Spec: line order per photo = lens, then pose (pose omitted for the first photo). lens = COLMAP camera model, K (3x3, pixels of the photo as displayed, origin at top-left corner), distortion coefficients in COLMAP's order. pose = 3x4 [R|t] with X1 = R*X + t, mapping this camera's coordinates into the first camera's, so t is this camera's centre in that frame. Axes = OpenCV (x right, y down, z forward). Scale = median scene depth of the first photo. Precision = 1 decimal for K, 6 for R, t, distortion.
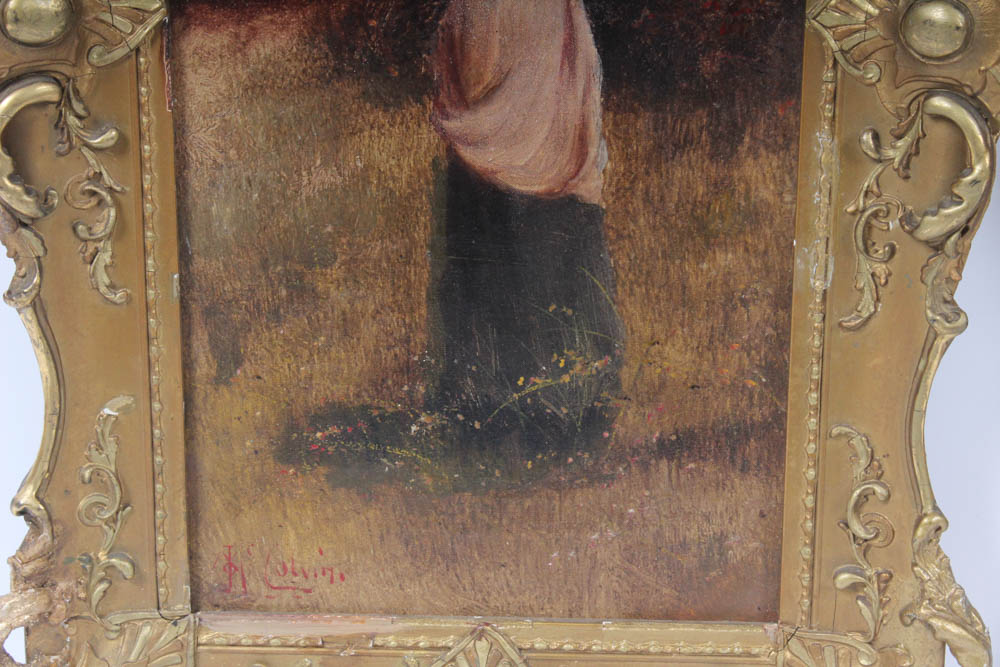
lens RADIAL K [[2321.4, 0, 488.0], [0, 2321.4, 332.9], [0, 0, 1]] dist [0.054431, 0.194920]
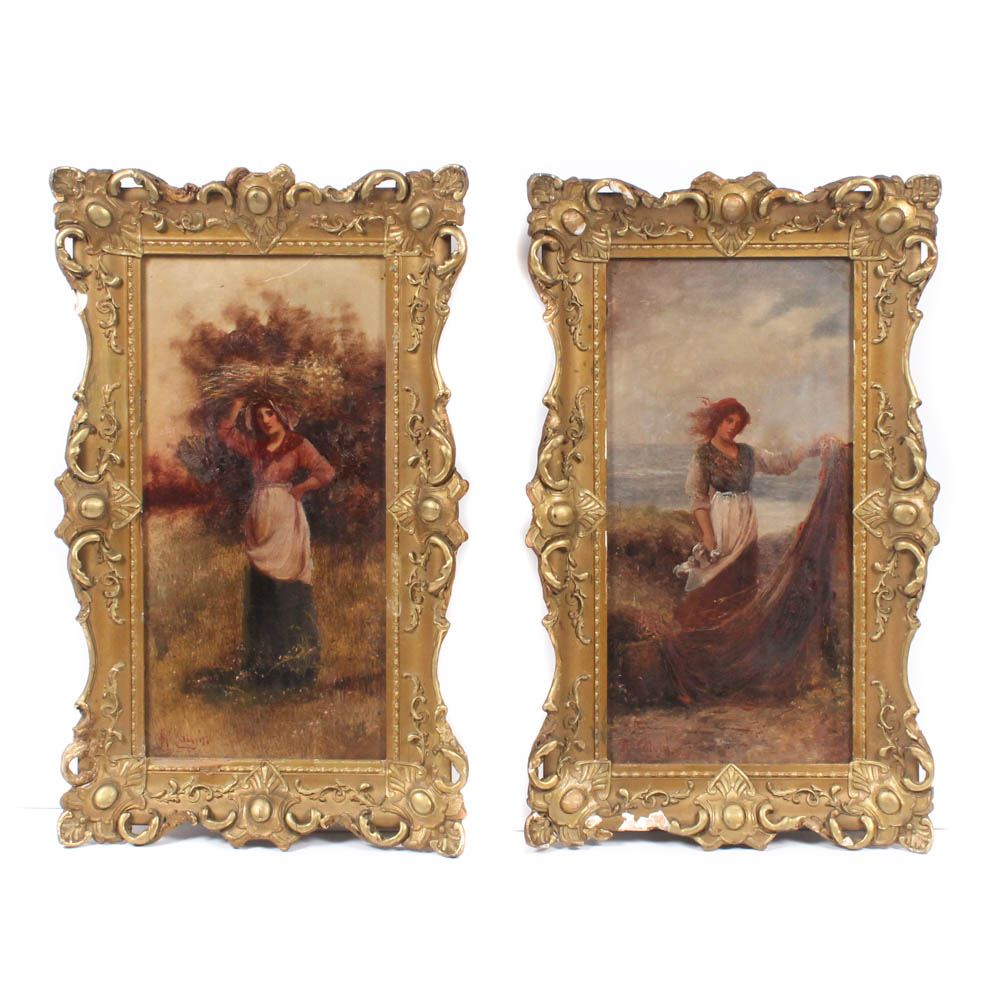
lens RADIAL K [[2535.8, 0, 500.0], [0, 2535.8, 500.0], [0, 0, 1]] dist [-0.105807, -0.105461]
pose [[0.999967, -0.004068, -0.006990, 0.274006], [0.002294, 0.971475, -0.237132, 0.509632], [0.007755, 0.237108, 0.971452, -1.697336]]
